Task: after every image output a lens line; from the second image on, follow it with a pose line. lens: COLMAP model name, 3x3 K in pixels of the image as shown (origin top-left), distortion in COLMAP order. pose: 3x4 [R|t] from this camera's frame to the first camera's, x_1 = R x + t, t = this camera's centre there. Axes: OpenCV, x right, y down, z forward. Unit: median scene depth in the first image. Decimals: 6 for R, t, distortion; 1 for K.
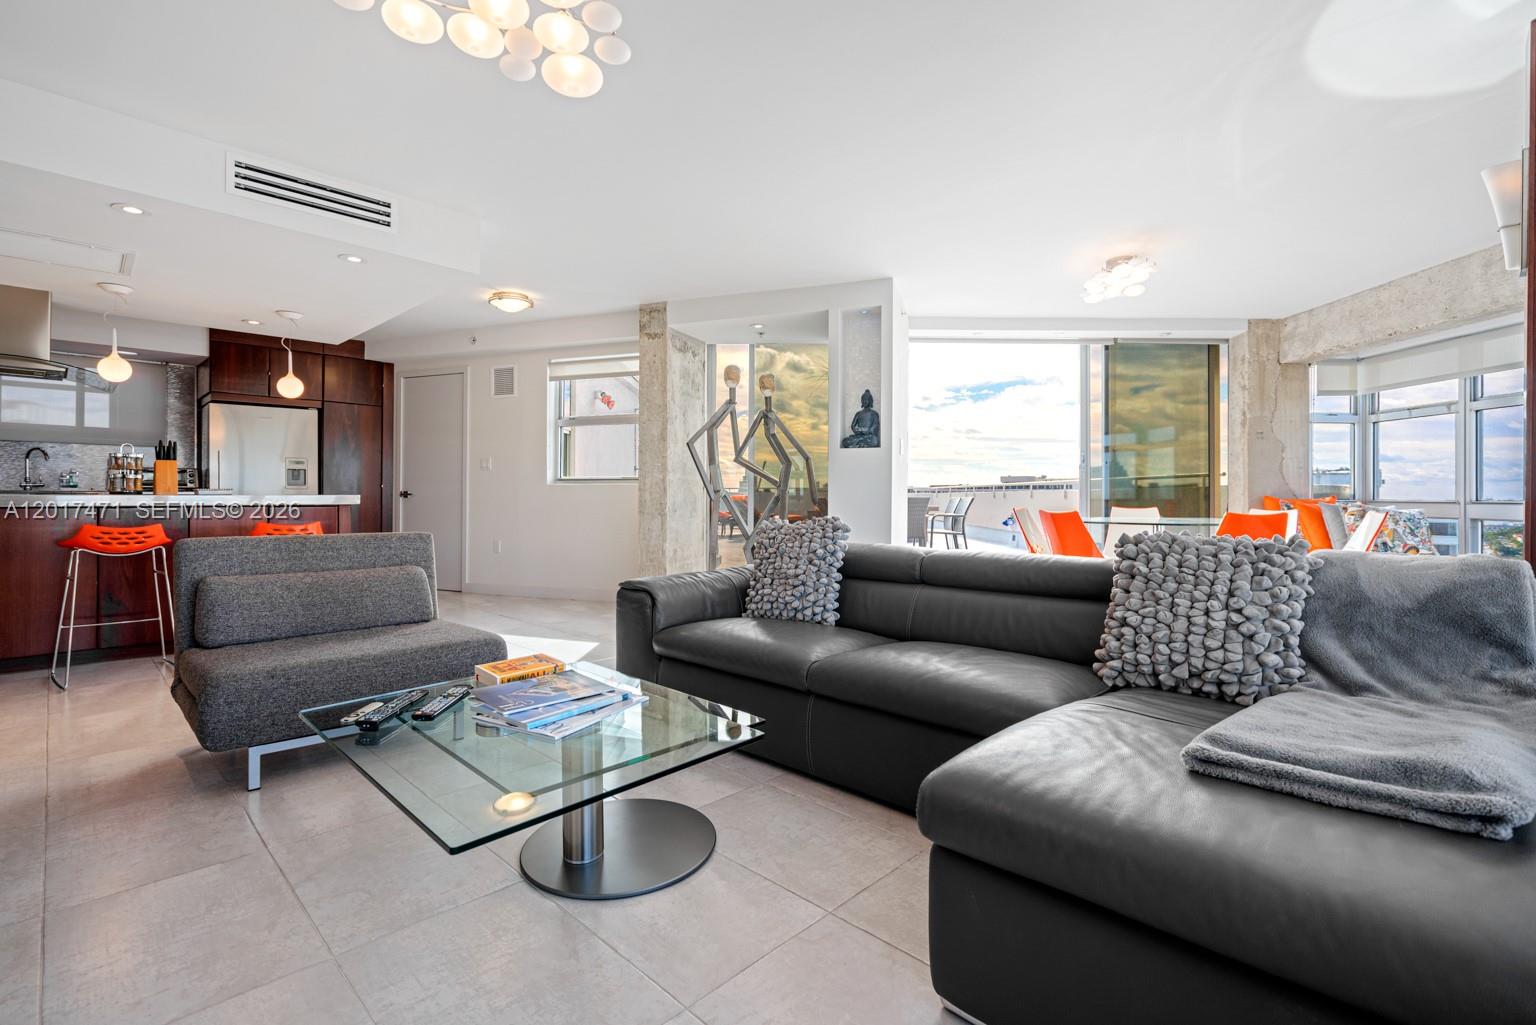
lens RADIAL K [[697.6, 0, 768.0], [0, 697.6, 512.5], [0, 0, 1]] dist [0.001418, 0.000393]
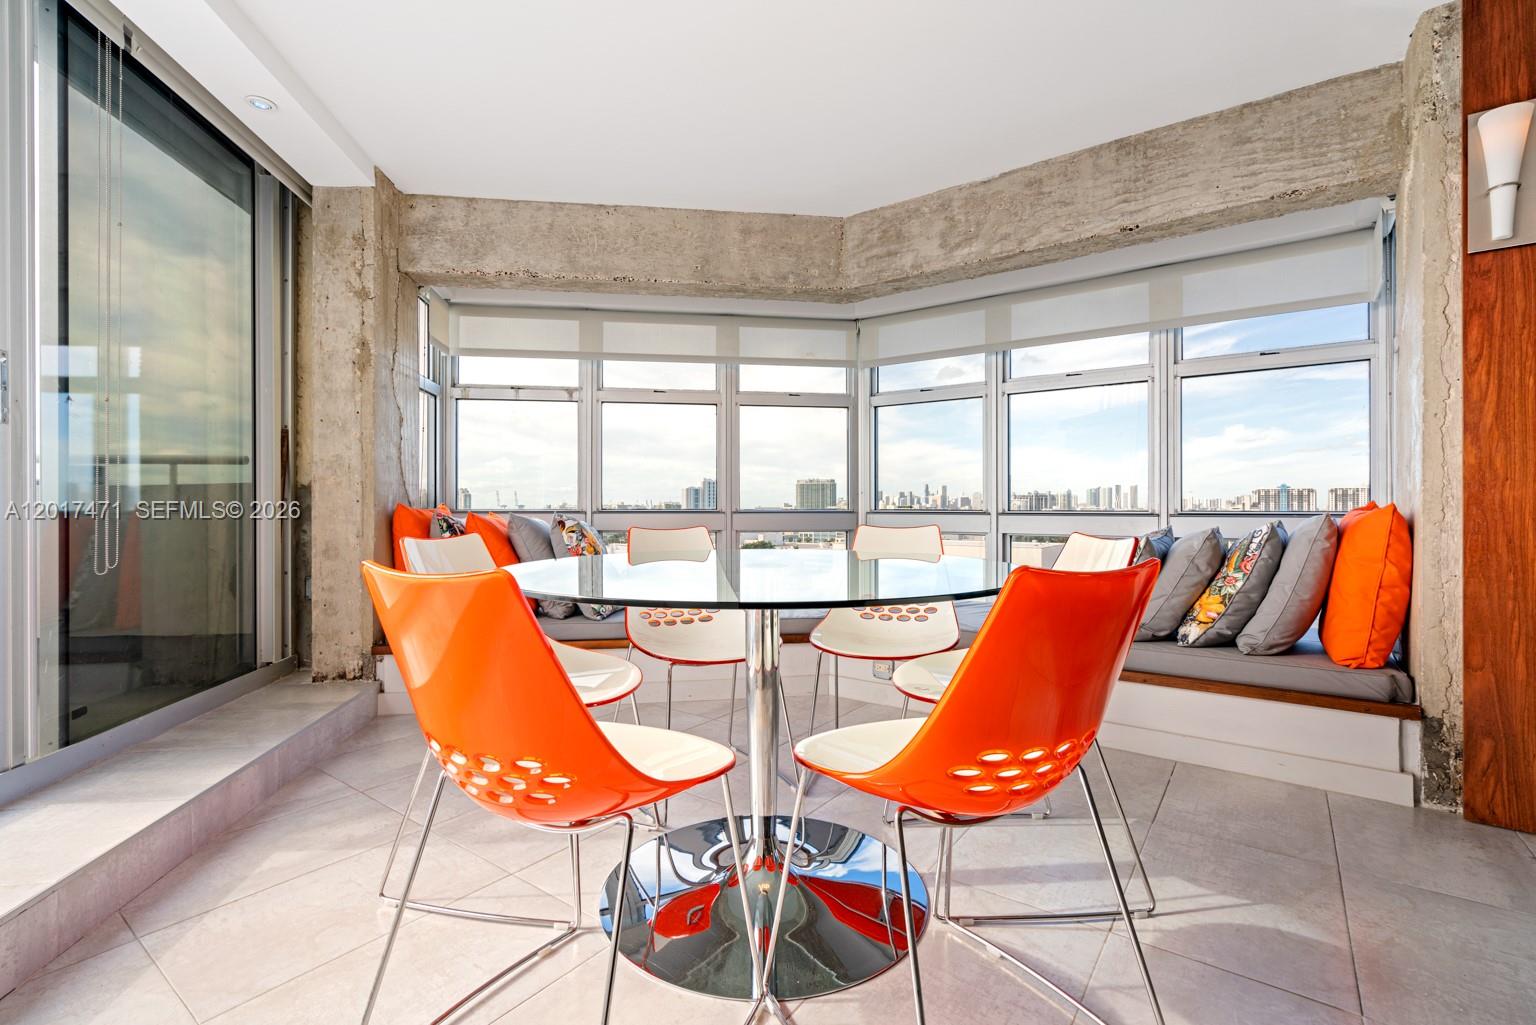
lens RADIAL K [[697.6, 0, 768.0], [0, 697.6, 512.5], [0, 0, 1]] dist [0.001418, 0.000393]
pose [[-0.138092, -0.008116, 0.990386, 0.144645], [0.026402, 0.999581, 0.011873, -0.017411], [-0.990068, 0.027787, -0.137819, 0.889079]]
